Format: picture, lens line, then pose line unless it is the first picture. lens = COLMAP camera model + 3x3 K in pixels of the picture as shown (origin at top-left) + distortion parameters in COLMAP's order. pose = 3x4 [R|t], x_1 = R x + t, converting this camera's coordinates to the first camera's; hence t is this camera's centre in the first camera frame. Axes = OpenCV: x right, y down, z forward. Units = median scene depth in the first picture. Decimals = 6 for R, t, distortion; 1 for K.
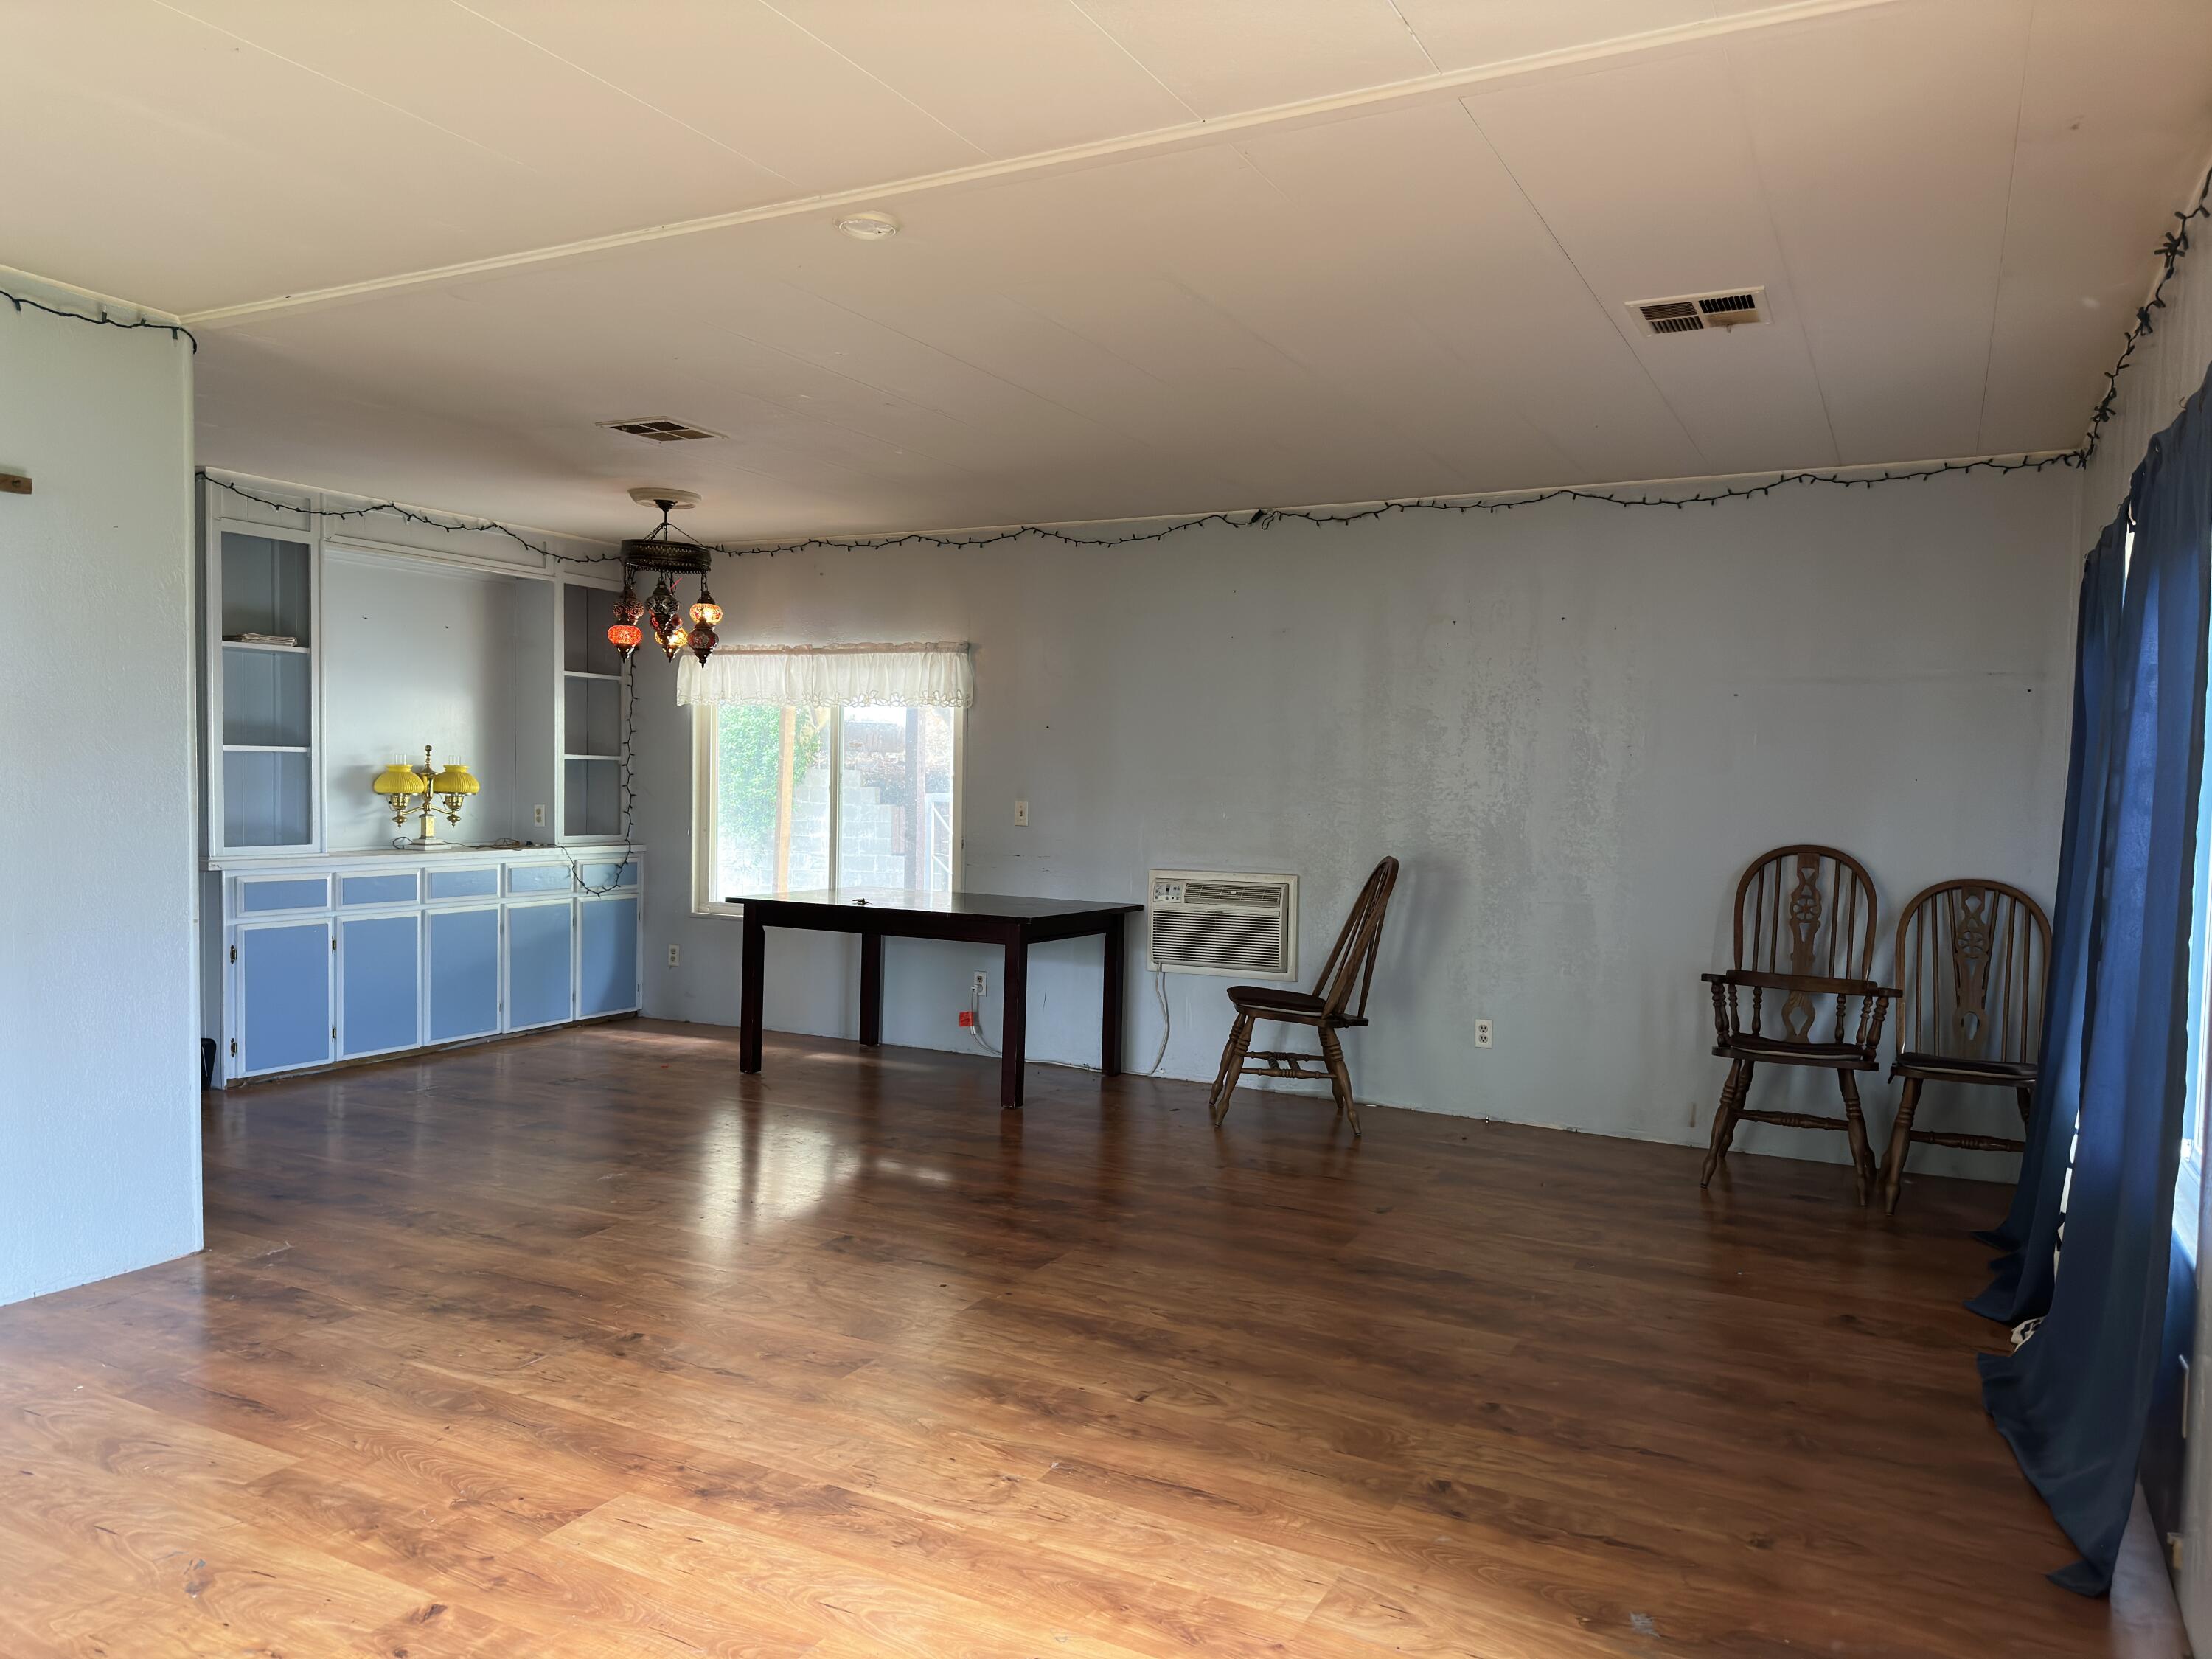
lens RADIAL K [[1600.4, 0, 1106.9], [0, 1600.4, 887.8], [0, 0, 1]] dist [0.007785, 0.003148]
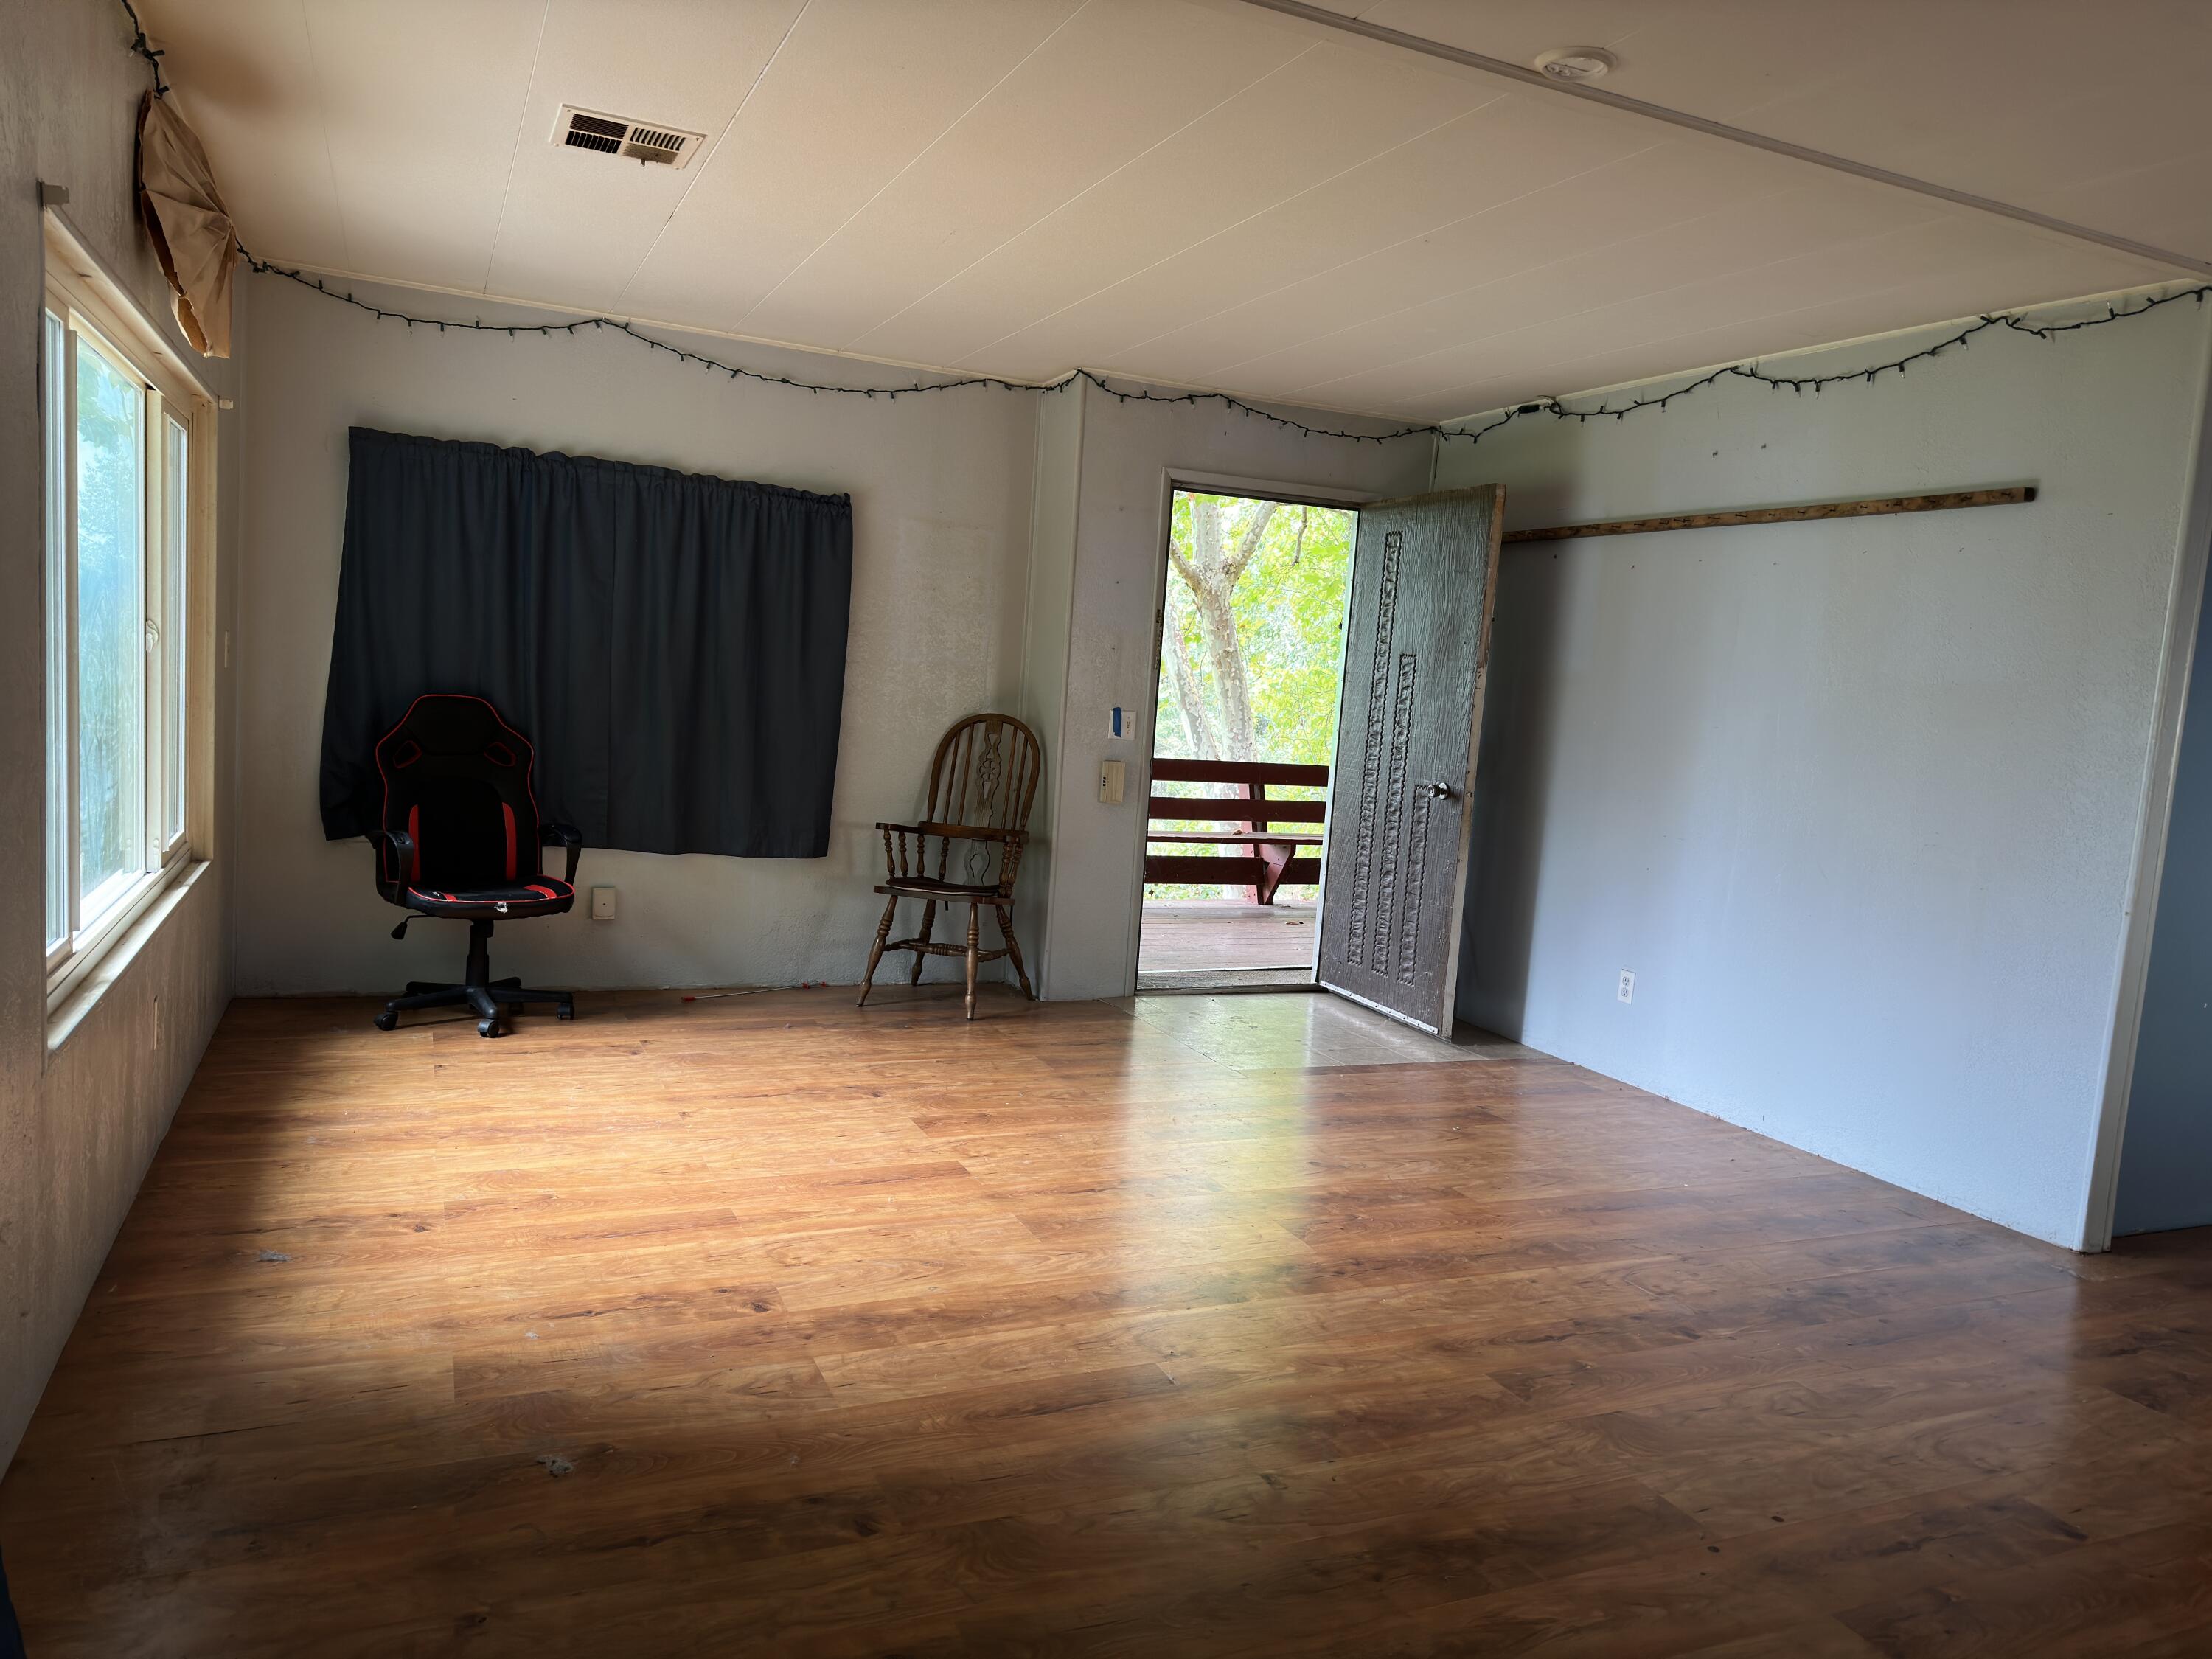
lens RADIAL K [[1544.4, 0, 1118.2], [0, 1544.4, 860.5], [0, 0, 1]] dist [0.156761, -0.224155]
pose [[-0.617405, 0.034408, -0.785893, 0.747877], [-0.139020, 0.978546, 0.152059, -0.095375], [0.774264, 0.203137, -0.599375, 1.514542]]
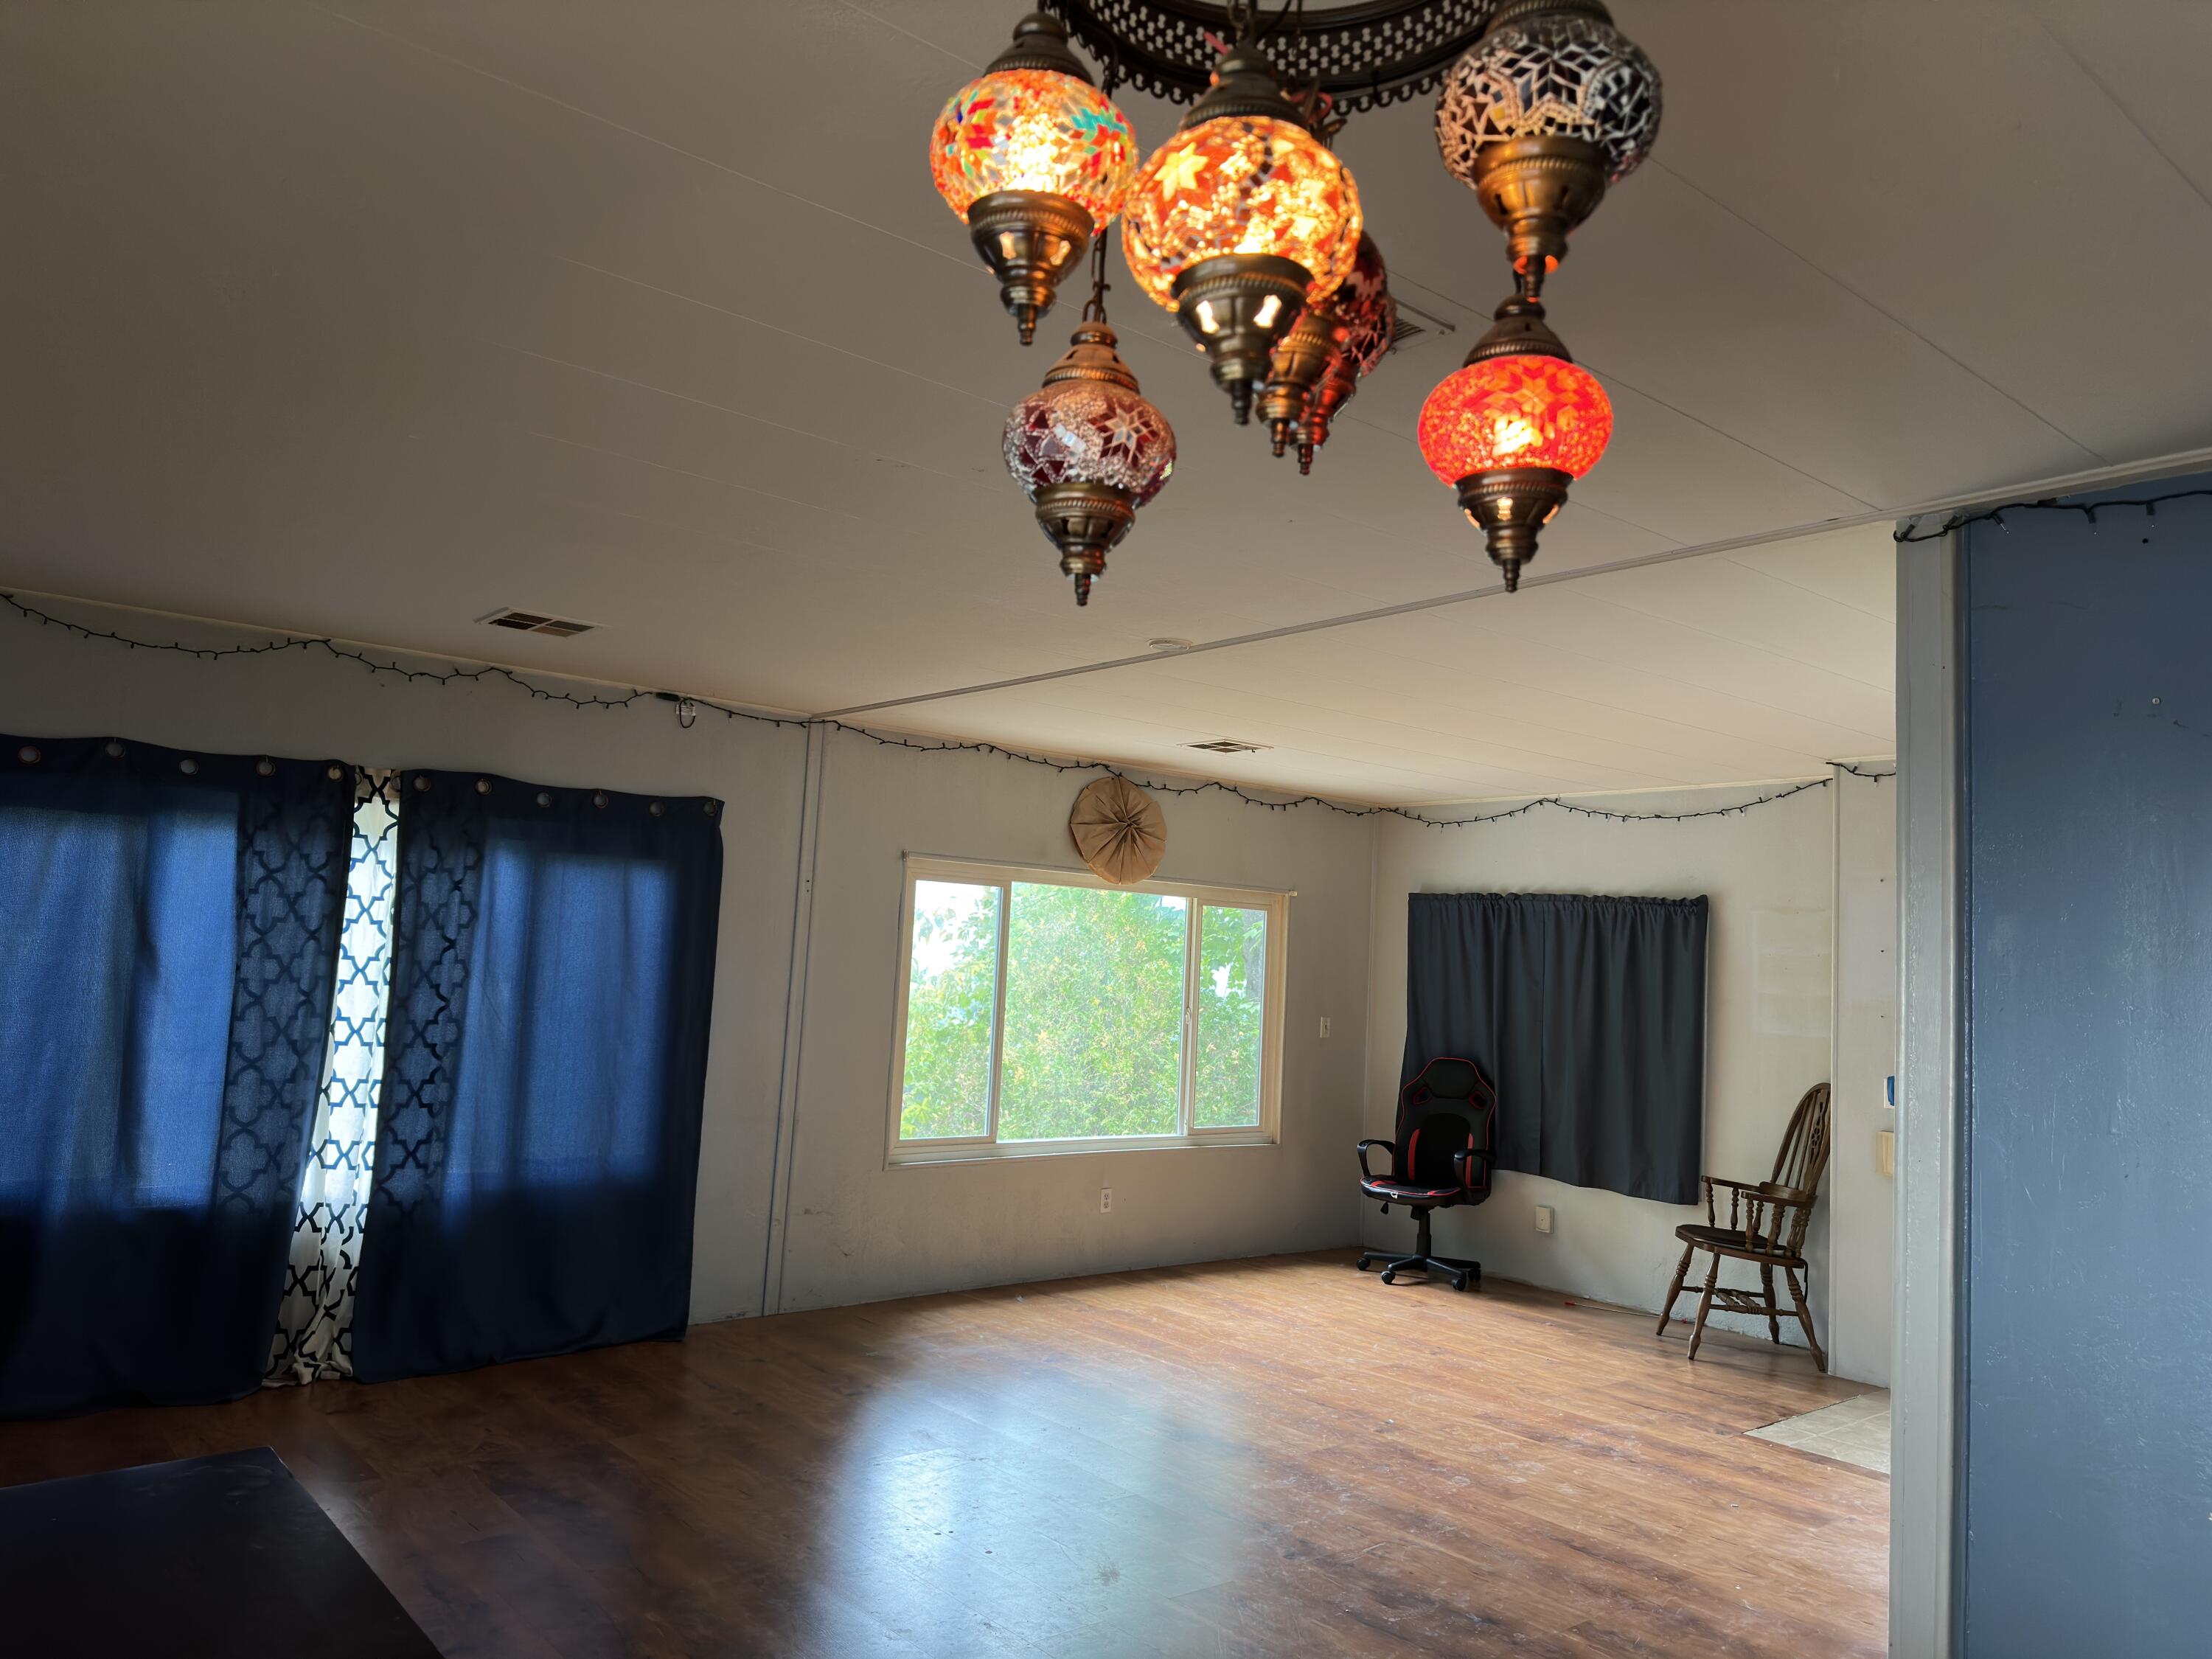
lens RADIAL K [[1527.9, 0, 1098.3], [0, 1527.9, 821.3], [0, 0, 1]] dist [0.000881, -0.004636]
pose [[-0.919189, -0.023730, 0.393102, -0.704207], [-0.032545, 0.999346, -0.015772, -0.250520], [-0.392471, -0.027291, -0.919360, 2.494744]]
